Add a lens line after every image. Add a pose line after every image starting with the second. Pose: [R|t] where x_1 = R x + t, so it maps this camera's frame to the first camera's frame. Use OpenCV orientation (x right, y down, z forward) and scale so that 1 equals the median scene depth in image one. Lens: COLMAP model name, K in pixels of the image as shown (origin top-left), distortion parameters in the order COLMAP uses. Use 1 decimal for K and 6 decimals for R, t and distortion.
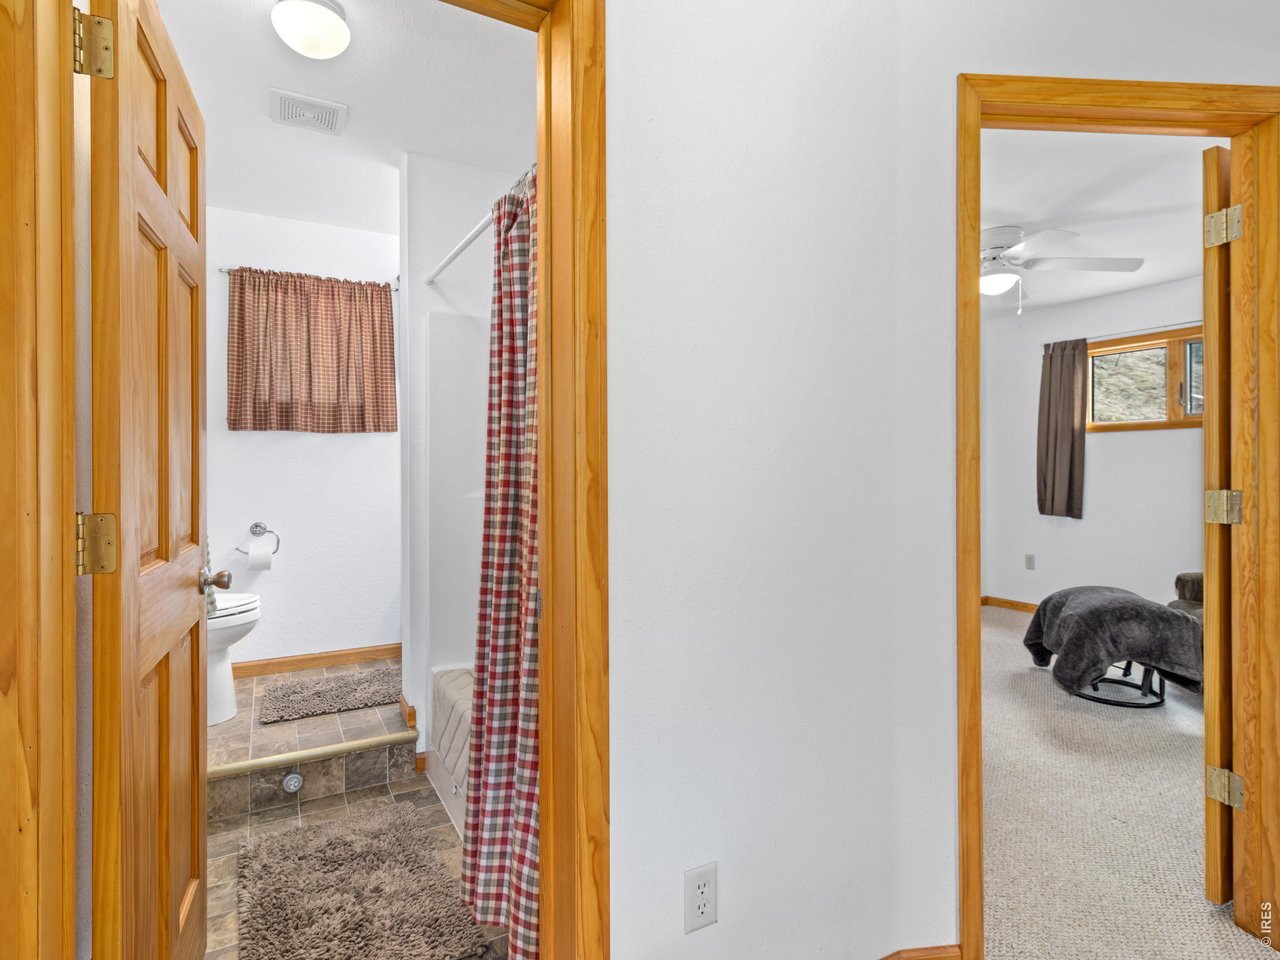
lens RADIAL K [[639.9, 0, 640.0], [0, 639.9, 480.0], [0, 0, 1]] dist [-0.000190, -0.000151]
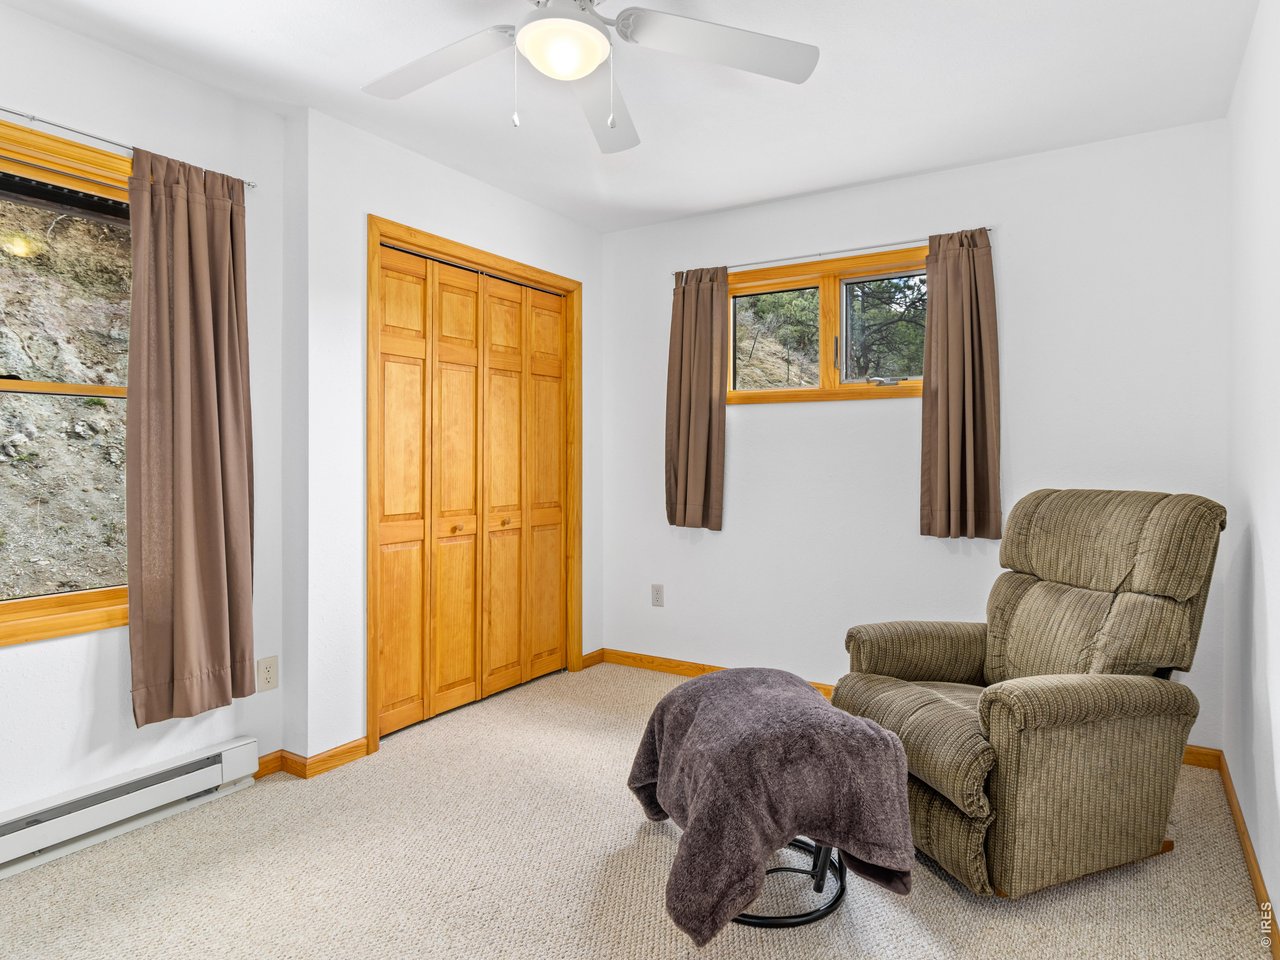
lens RADIAL K [[676.1, 0, 680.5], [0, 676.1, 458.0], [0, 0, 1]] dist [-0.002433, 0.000026]
pose [[0.856842, 0.010817, 0.515465, 0.346758], [-0.001875, 0.999839, -0.017866, -0.003981], [-0.515575, 0.014342, 0.856724, 0.498254]]
